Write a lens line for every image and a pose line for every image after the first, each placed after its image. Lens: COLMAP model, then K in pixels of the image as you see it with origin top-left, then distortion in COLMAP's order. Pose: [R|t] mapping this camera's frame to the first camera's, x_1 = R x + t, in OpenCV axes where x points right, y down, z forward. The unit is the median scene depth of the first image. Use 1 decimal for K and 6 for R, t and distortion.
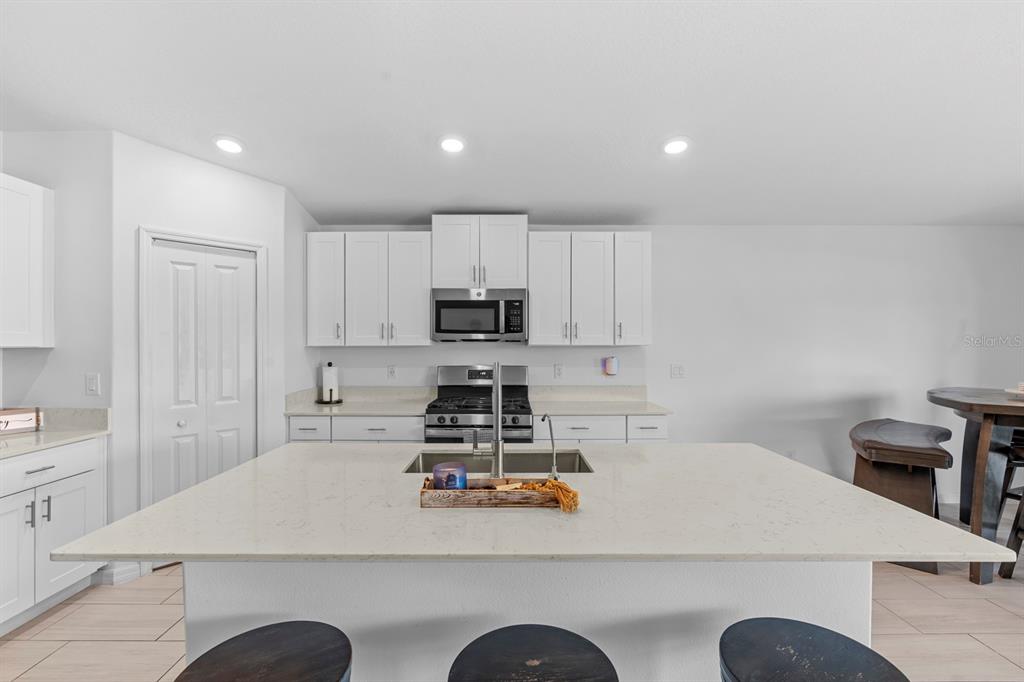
lens RADIAL K [[458.8, 0, 508.6], [0, 458.8, 341.8], [0, 0, 1]] dist [-0.002991, -0.000063]
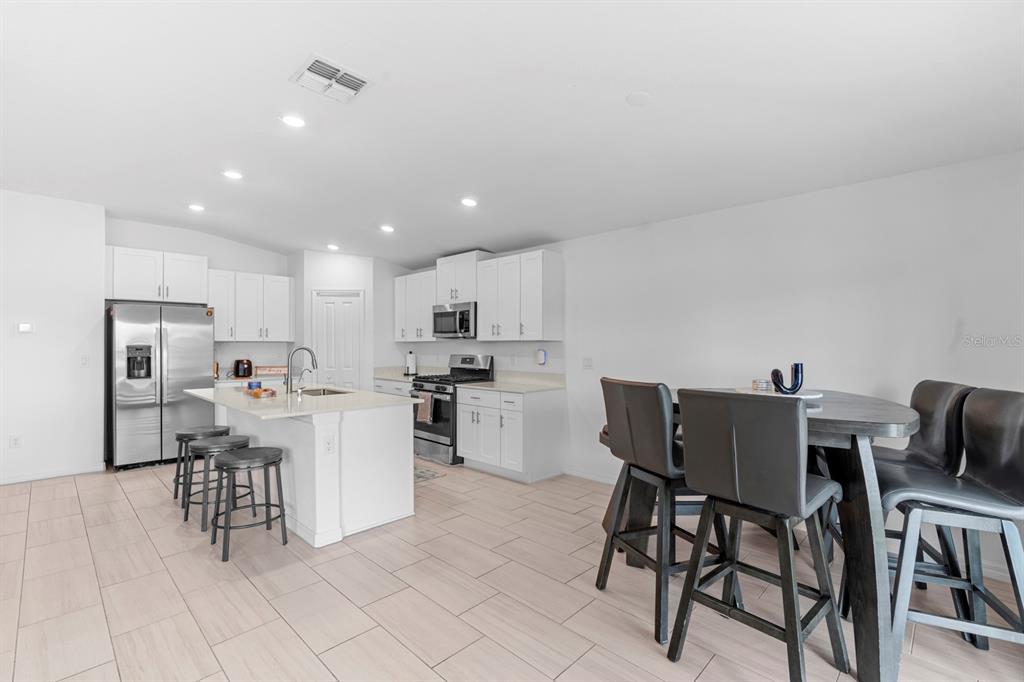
lens RADIAL K [[458.8, 0, 508.6], [0, 458.8, 341.8], [0, 0, 1]] dist [-0.002991, -0.000063]
pose [[0.711940, -0.003043, -0.702234, 1.133803], [0.001910, 0.999995, -0.002397, 0.014851], [0.702238, 0.000365, 0.711942, 0.042930]]
